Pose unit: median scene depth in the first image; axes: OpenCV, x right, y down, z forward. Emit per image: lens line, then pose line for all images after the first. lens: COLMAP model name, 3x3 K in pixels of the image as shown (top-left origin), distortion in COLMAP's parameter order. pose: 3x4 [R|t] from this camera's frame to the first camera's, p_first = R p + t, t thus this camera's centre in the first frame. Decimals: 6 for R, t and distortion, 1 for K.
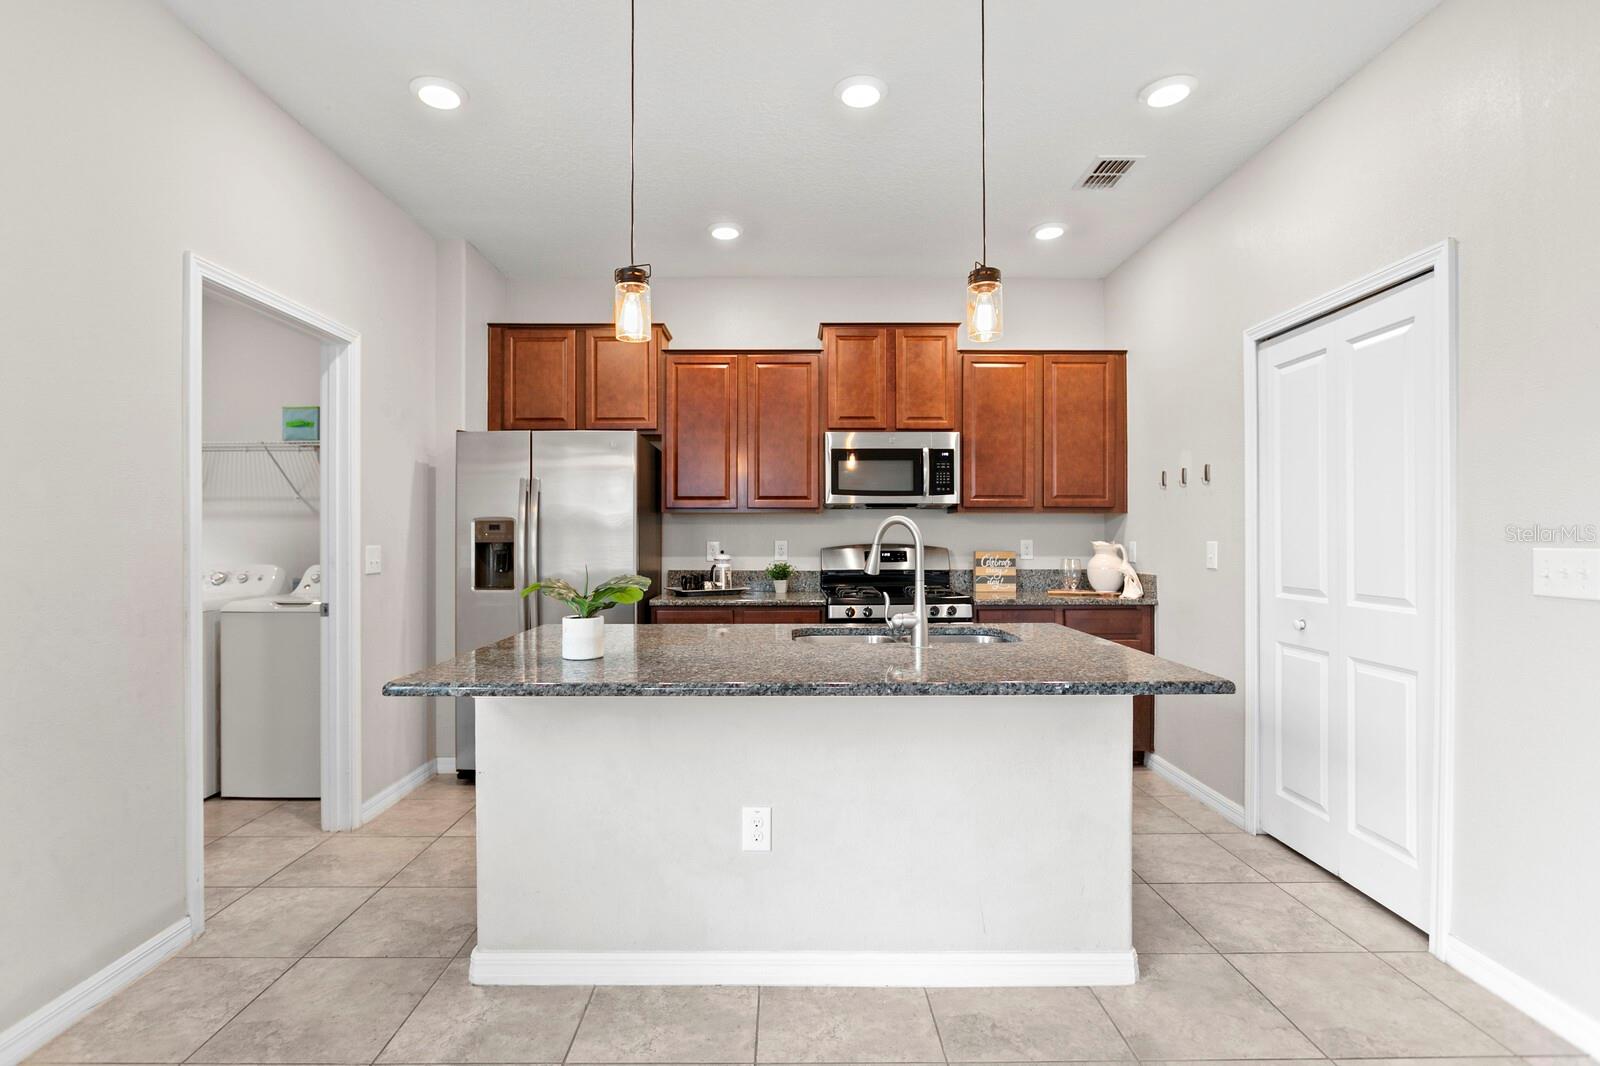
lens RADIAL K [[761.4, 0, 785.1], [0, 761.4, 534.6], [0, 0, 1]] dist [-0.016109, 0.006923]
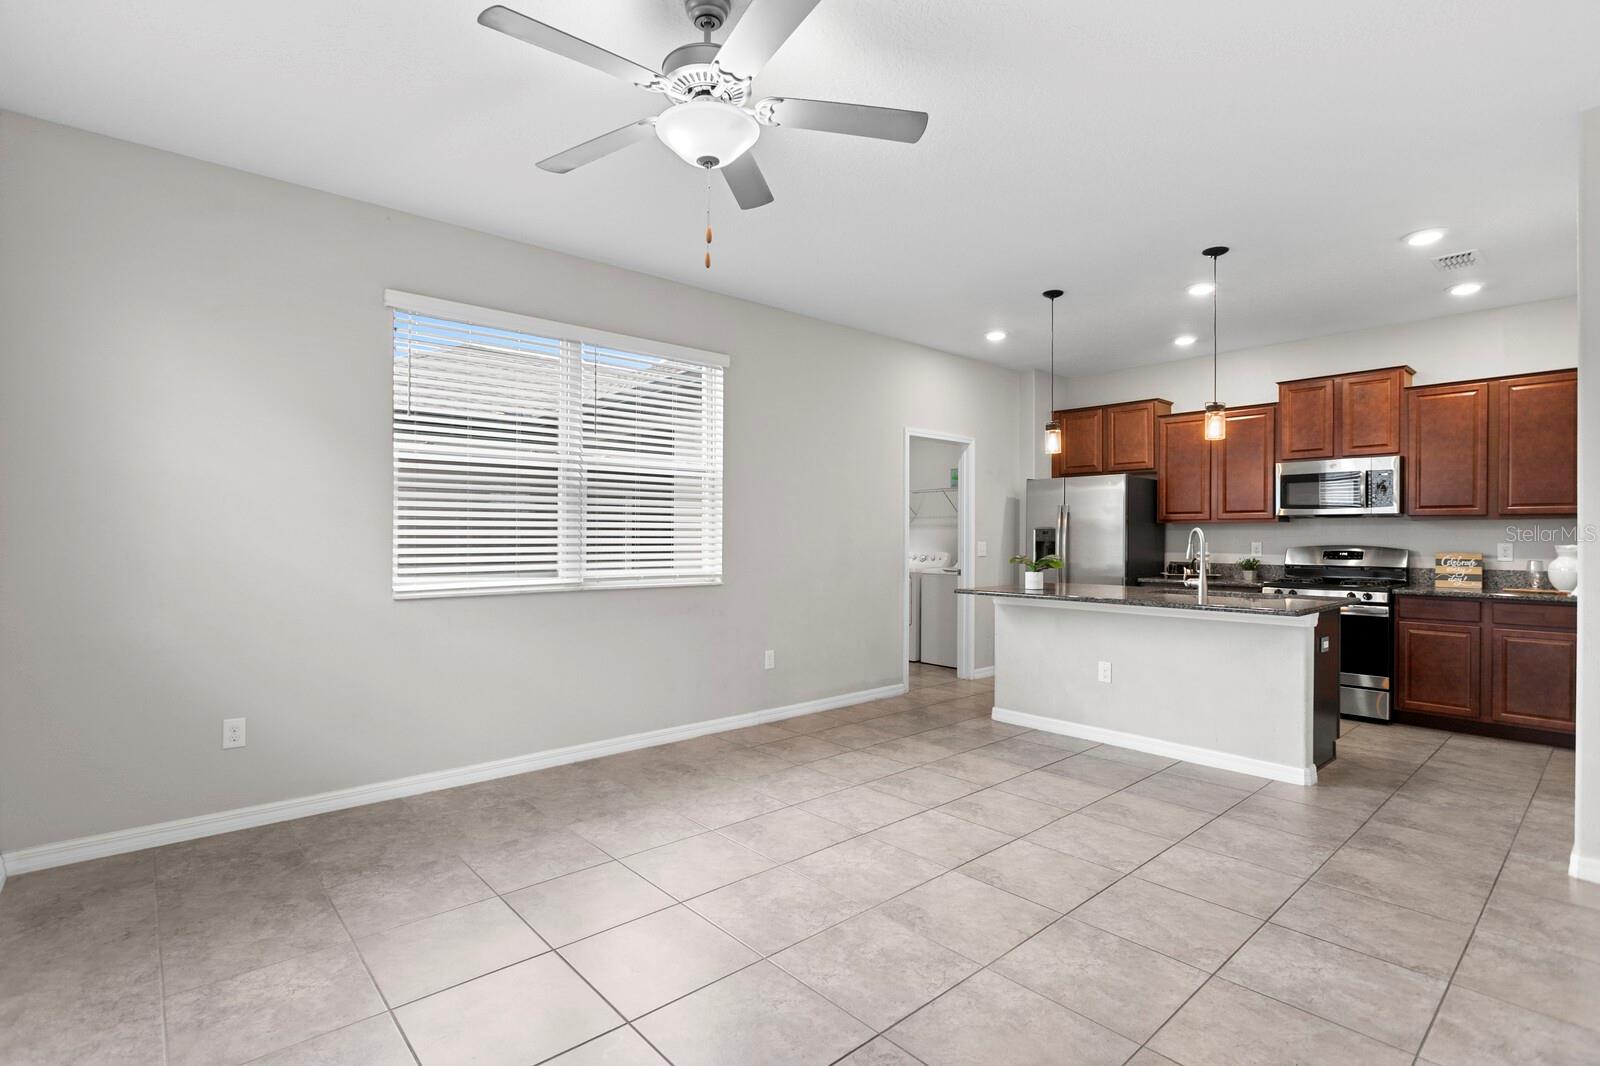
lens RADIAL K [[761.4, 0, 783.6], [0, 761.4, 537.3], [0, 0, 1]] dist [-0.016109, 0.006923]
pose [[0.654805, 0.004363, -0.755785, 0.503845], [-0.003274, 0.999990, 0.002936, -0.001920], [0.755791, 0.000552, 0.654813, -0.564952]]
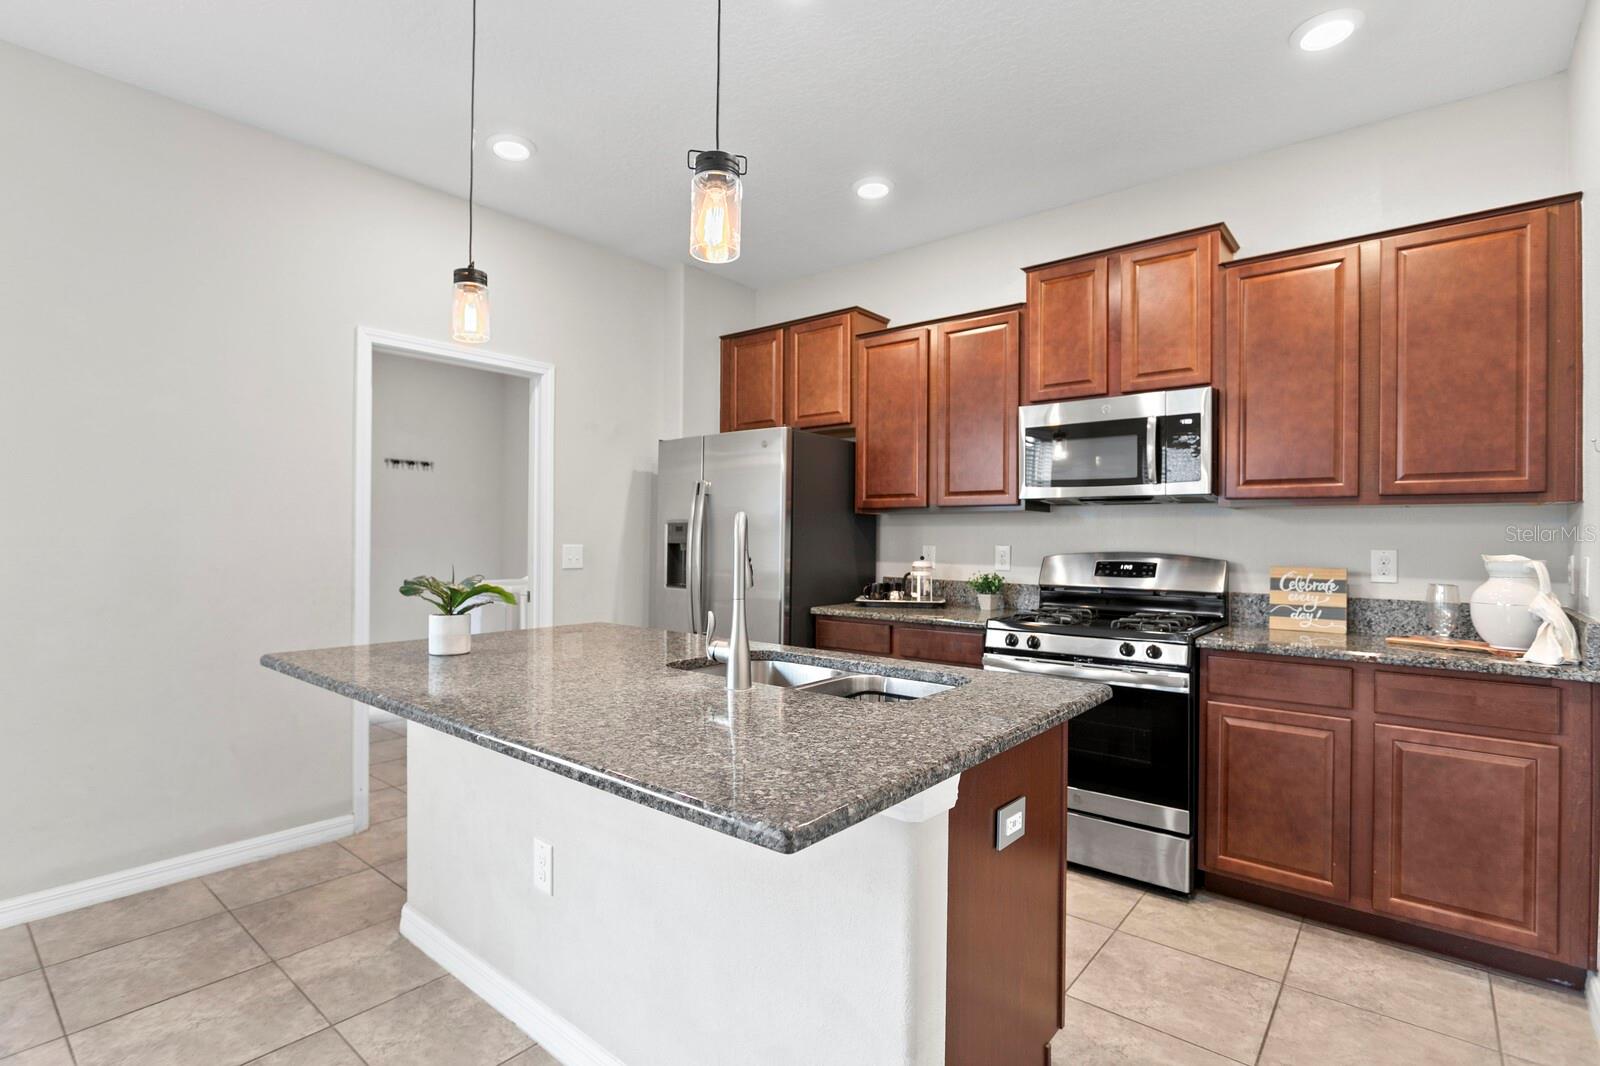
lens RADIAL K [[761.4, 0, 790.1], [0, 761.4, 537.7], [0, 0, 1]] dist [-0.016109, 0.006923]
pose [[0.763696, 0.007005, -0.645538, 0.378036], [-0.007152, 0.999972, 0.002389, -0.001114], [0.645536, 0.002792, 0.763724, 0.254145]]
